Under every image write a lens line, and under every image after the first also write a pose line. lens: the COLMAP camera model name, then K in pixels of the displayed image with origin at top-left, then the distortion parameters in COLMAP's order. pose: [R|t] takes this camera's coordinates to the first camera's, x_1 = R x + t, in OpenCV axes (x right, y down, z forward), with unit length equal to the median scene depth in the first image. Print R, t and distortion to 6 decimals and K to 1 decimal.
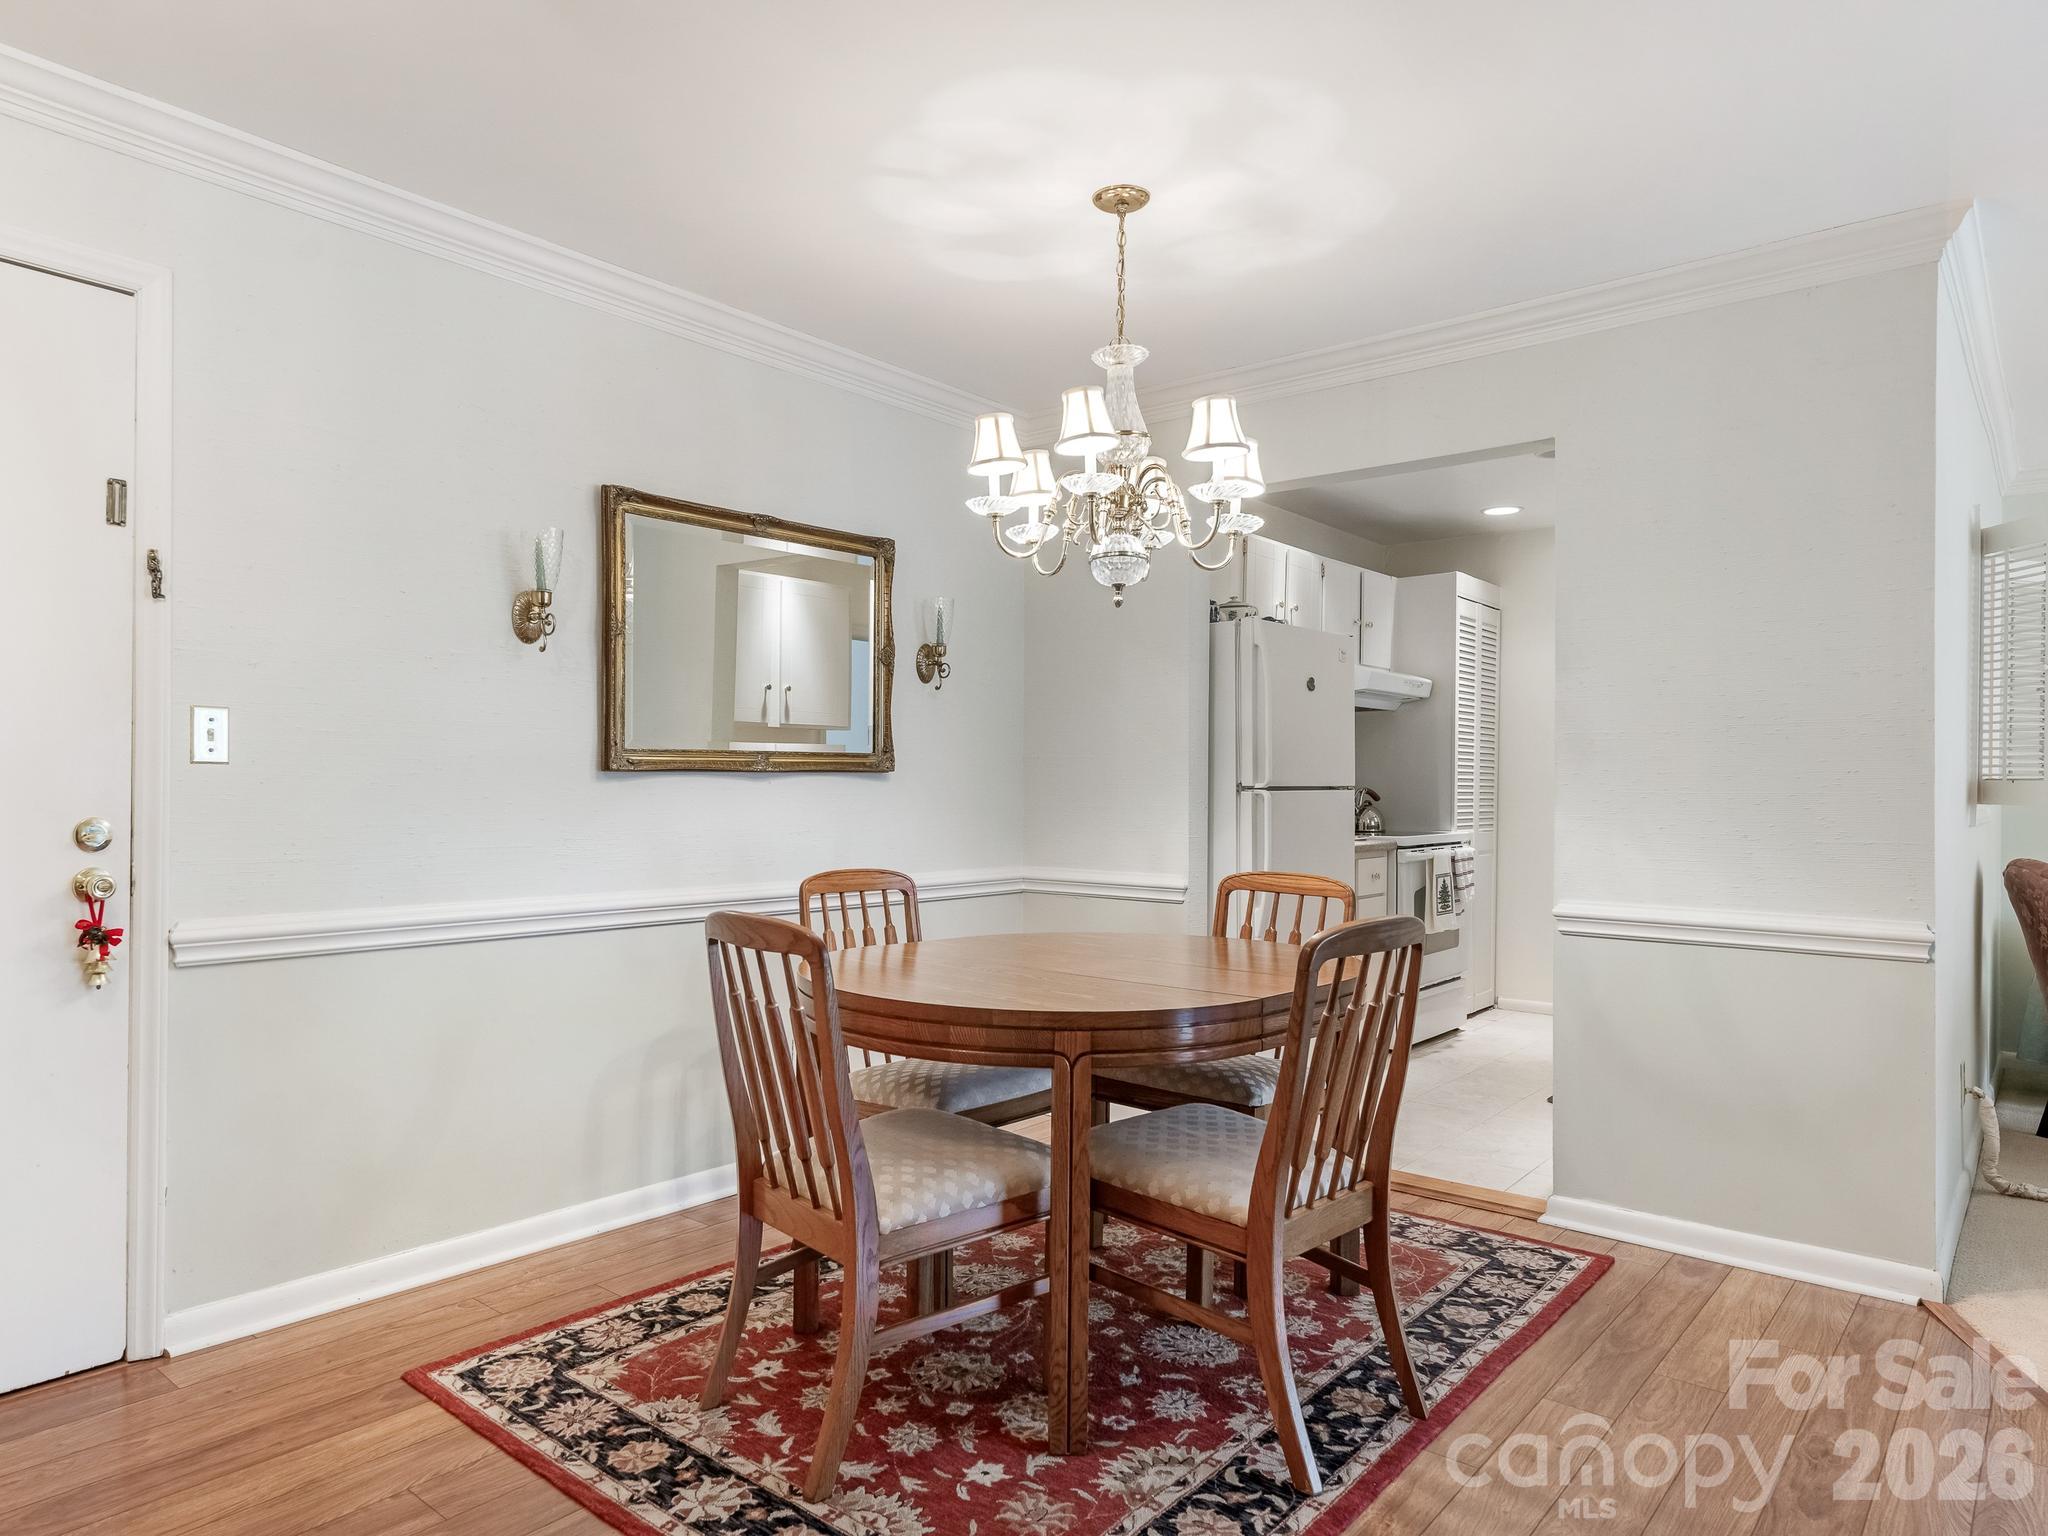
lens RADIAL K [[1263.2, 0, 1024.0], [0, 1263.2, 768.0], [0, 0, 1]] dist [-0.000814, -0.000075]
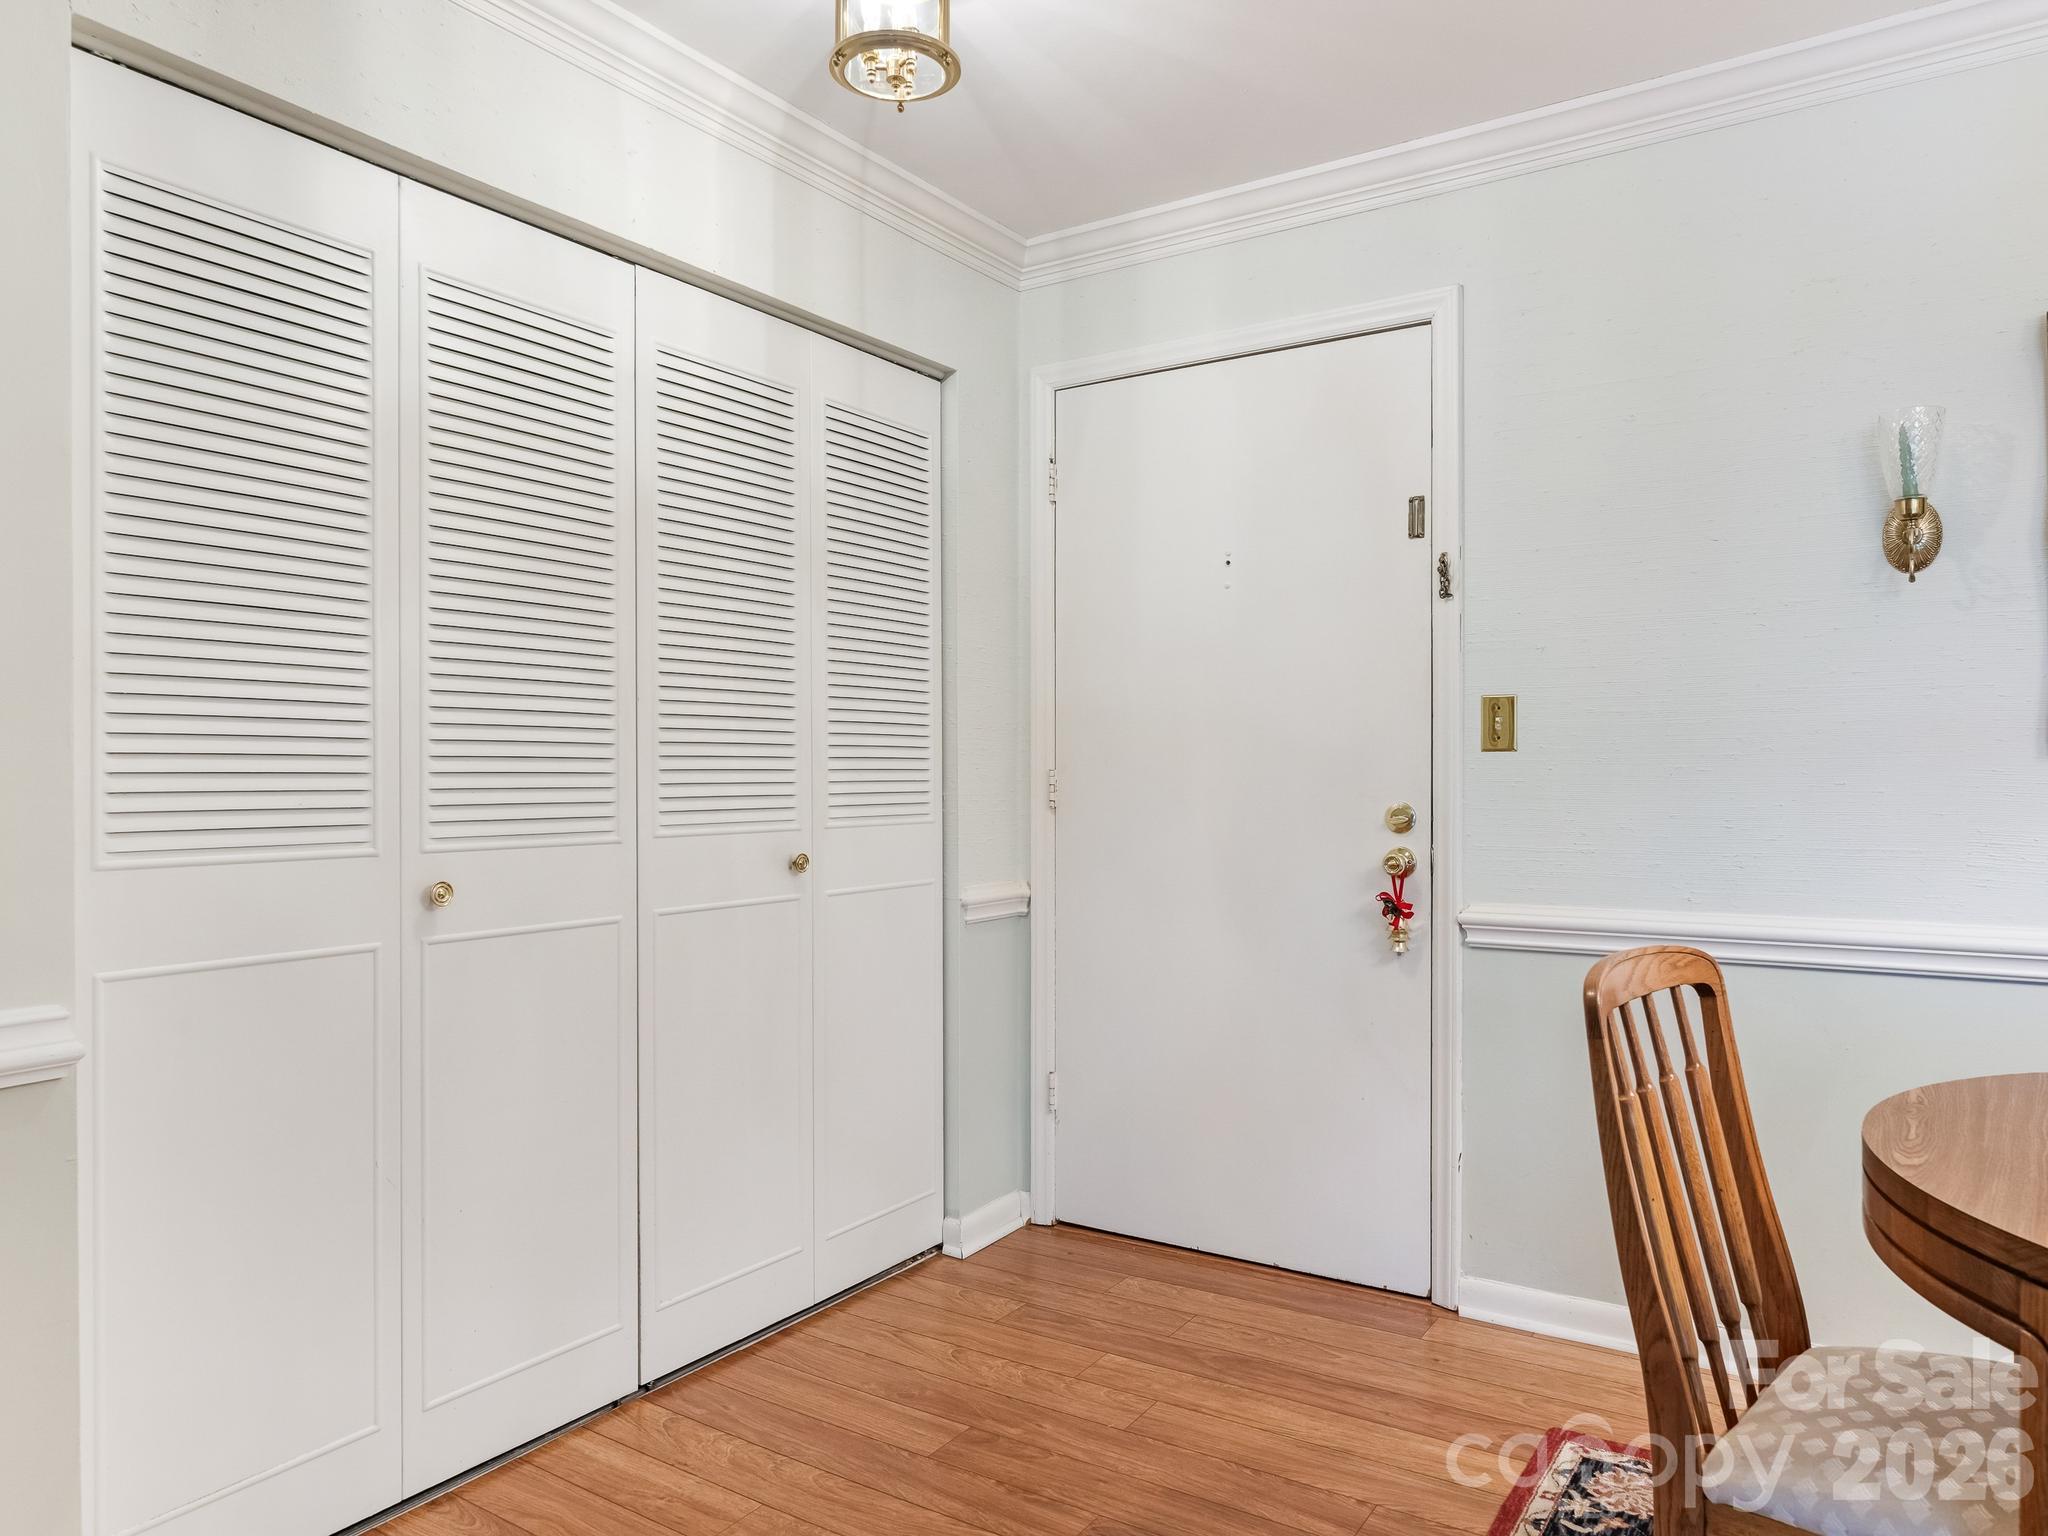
lens RADIAL K [[1387.4, 0, 1024.0], [0, 1387.4, 768.0], [0, 0, 1]] dist [0.002579, -0.000661]
pose [[0.113474, -0.015692, -0.993417, 0.457889], [0.024653, 0.999612, -0.012973, 0.016196], [0.993235, -0.023019, 0.113817, 0.534663]]
